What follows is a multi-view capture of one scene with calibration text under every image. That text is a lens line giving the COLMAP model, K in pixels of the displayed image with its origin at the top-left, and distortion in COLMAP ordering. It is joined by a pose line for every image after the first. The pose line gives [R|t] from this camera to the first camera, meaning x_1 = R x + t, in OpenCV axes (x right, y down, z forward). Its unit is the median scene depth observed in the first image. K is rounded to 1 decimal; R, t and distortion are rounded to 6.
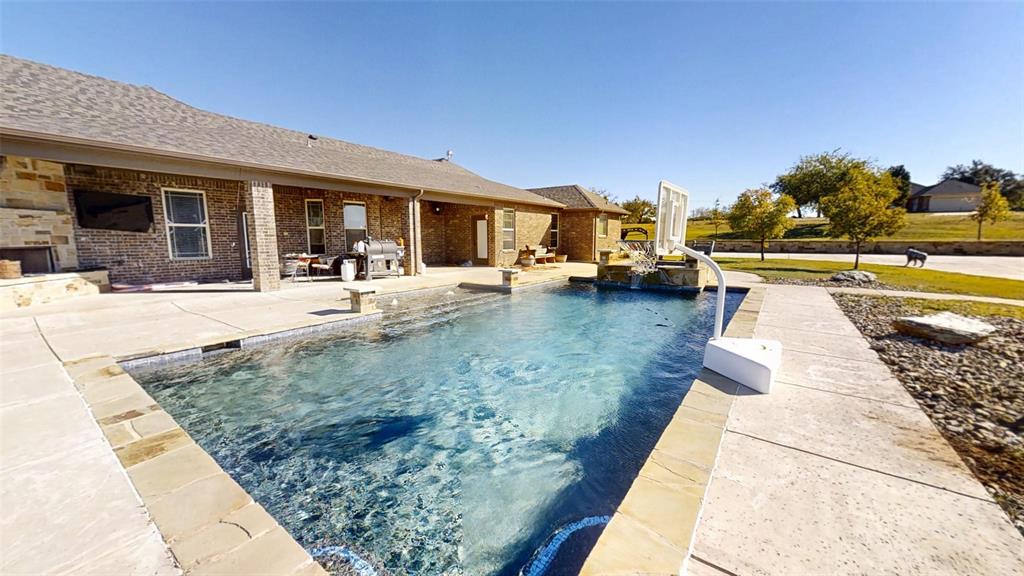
lens RADIAL K [[376.5, 0, 511.5], [0, 376.5, 291.9], [0, 0, 1]] dist [0.002810, -0.000523]
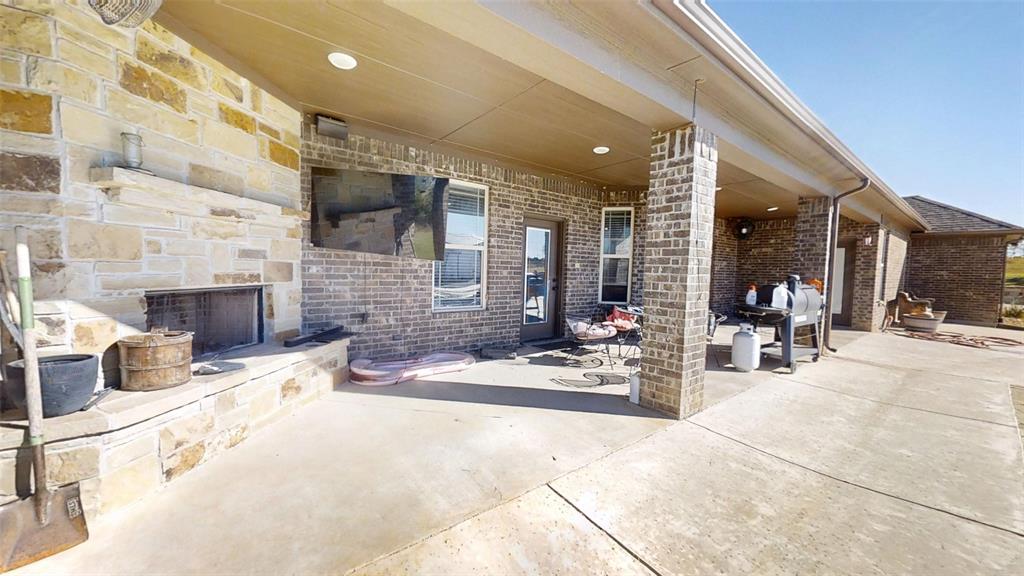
lens RADIAL K [[376.5, 0, 509.4], [0, 376.5, 293.2], [0, 0, 1]] dist [0.002810, -0.000523]
pose [[0.959162, 0.038393, -0.280241, -0.800313], [-0.062361, 0.995070, -0.077114, -0.093598], [0.275898, 0.091441, 0.956827, 0.643574]]
